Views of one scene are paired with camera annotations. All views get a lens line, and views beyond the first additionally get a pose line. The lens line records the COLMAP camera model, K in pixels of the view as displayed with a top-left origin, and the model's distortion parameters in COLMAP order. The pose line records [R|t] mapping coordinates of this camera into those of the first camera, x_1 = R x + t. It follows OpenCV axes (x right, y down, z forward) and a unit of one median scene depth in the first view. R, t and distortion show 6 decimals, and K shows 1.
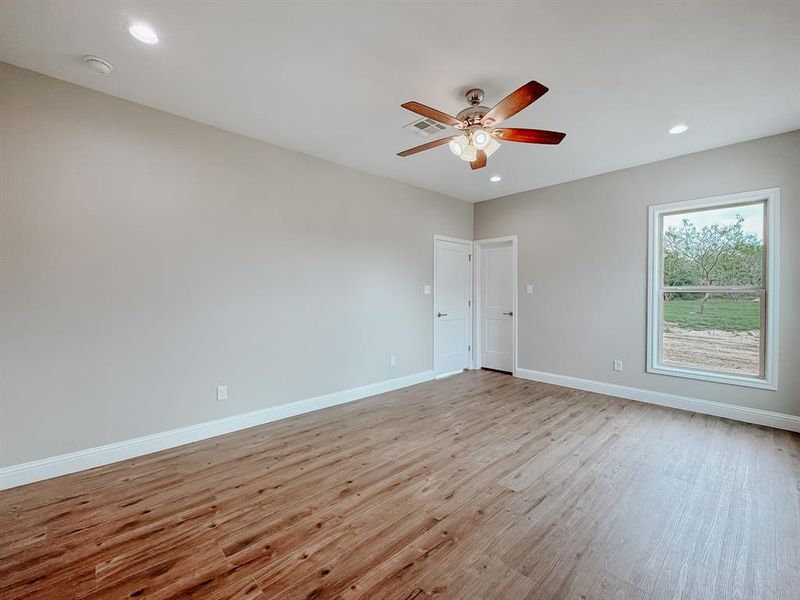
lens RADIAL K [[330.6, 0, 395.1], [0, 330.6, 293.2], [0, 0, 1]] dist [-0.001242, -0.000169]
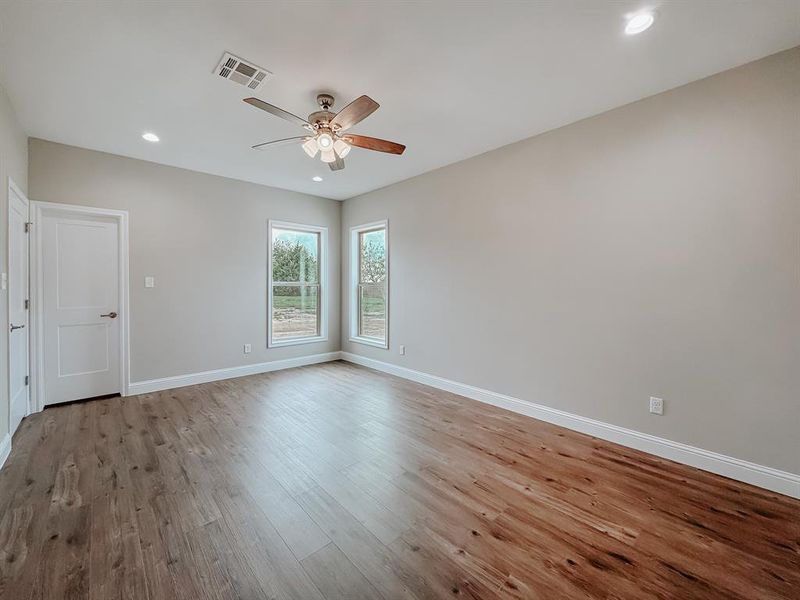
lens RADIAL K [[330.6, 0, 395.1], [0, 330.6, 293.2], [0, 0, 1]] dist [-0.001242, -0.000169]
pose [[0.014377, -0.021242, 0.999671, -0.523843], [0.002808, 0.999771, 0.021204, -0.000948], [-0.999893, 0.002502, 0.014434, 0.494579]]
